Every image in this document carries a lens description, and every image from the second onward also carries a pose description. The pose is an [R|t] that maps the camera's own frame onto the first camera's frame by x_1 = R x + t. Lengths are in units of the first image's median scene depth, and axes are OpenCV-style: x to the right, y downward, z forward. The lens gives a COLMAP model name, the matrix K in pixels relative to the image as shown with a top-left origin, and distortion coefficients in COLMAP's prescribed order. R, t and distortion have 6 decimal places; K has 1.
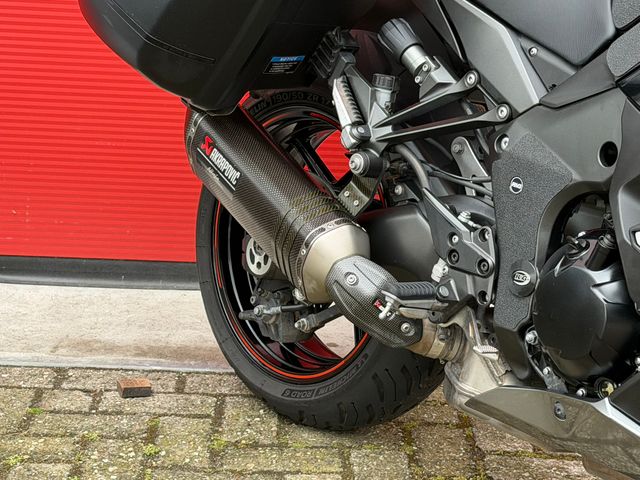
lens RADIAL K [[1565.9, 0, 320.3], [0, 1565.9, 239.6], [0, 0, 1]] dist [0.153895, 0.148902]
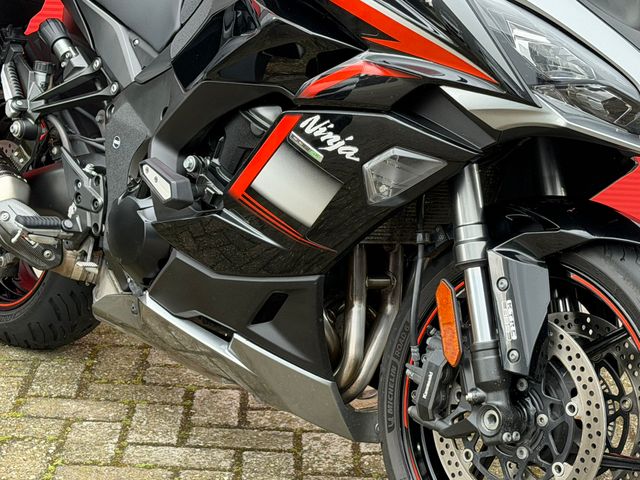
lens RADIAL K [[1565.9, 0, 320.3], [0, 1565.9, 239.6], [0, 0, 1]] dist [0.153895, 0.148902]
pose [[0.999908, 0.004413, -0.012793, 0.297200], [-0.004700, 0.999735, -0.022531, 0.072478], [0.012690, 0.022589, 0.999664, -0.302768]]
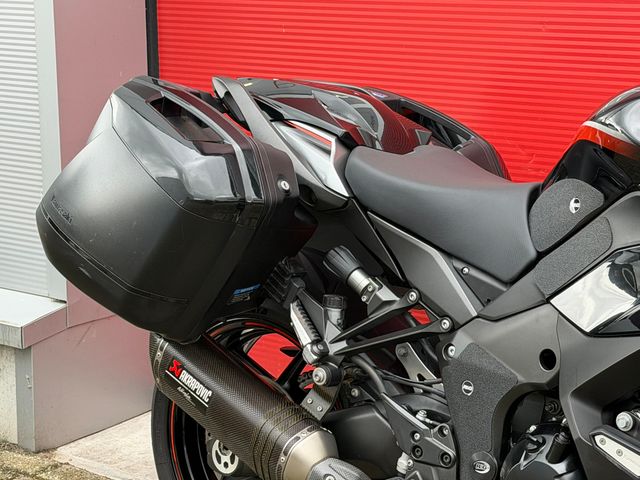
lens RADIAL K [[1548.6, 0, 318.6], [0, 1548.6, 240.1], [0, 0, 1]] dist [0.112221, 0.352317]
pose [[0.985302, -0.098108, 0.139836, -0.129148], [0.105901, 0.993149, -0.049402, -0.093482], [-0.134031, 0.063485, 0.988941, -0.132927]]
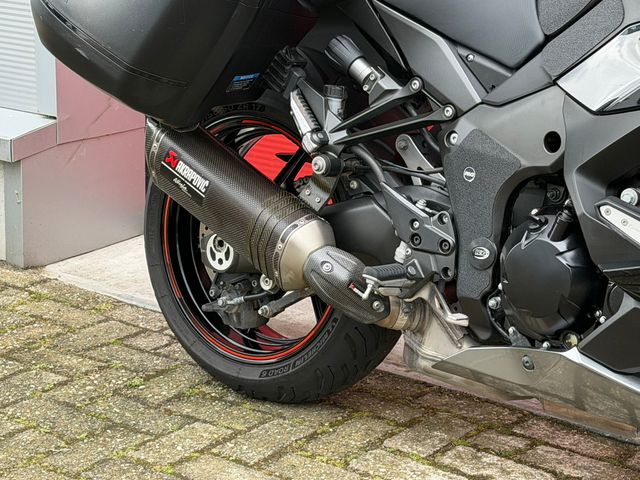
lens RADIAL K [[1548.6, 0, 318.6], [0, 1548.6, 240.1], [0, 0, 1]] dist [0.112221, 0.352317]
pose [[0.985319, -0.084432, 0.148382, -0.150929], [0.082951, 0.996423, 0.016156, -0.012951], [-0.149215, -0.003610, 0.988798, -0.112353]]
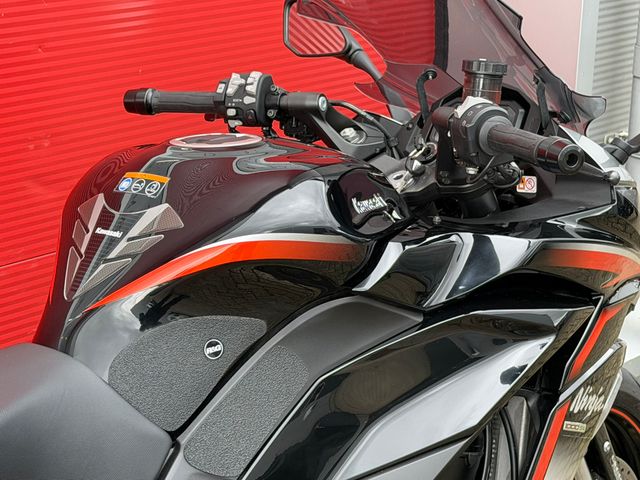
lens RADIAL K [[1565.9, 0, 320.3], [0, 1565.9, 239.6], [0, 0, 1]] dist [0.153895, 0.148902]
pose [[-0.081825, -0.355818, 0.930966, -0.522653], [0.231832, 0.901681, 0.365001, -0.474657], [-0.969308, 0.245694, 0.008710, 0.816378]]
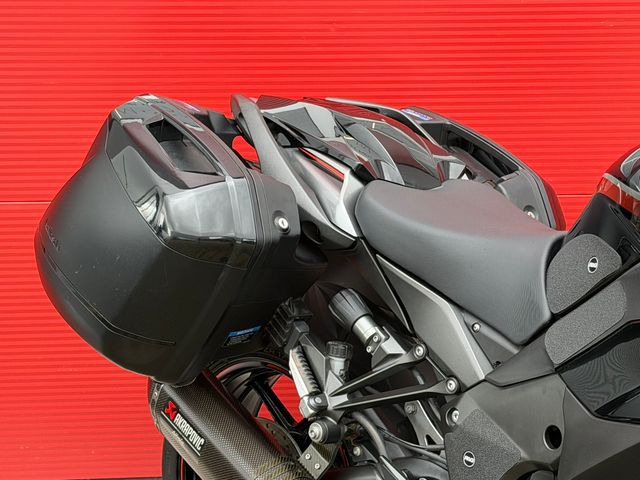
lens RADIAL K [[1565.9, 0, 320.3], [0, 1565.9, 239.6], [0, 0, 1]] dist [0.153895, 0.148902]
pose [[0.997903, -0.055147, 0.033891, -0.002393], [0.056518, 0.997562, -0.040934, -0.136632], [-0.031551, 0.042764, 0.998587, -0.055699]]
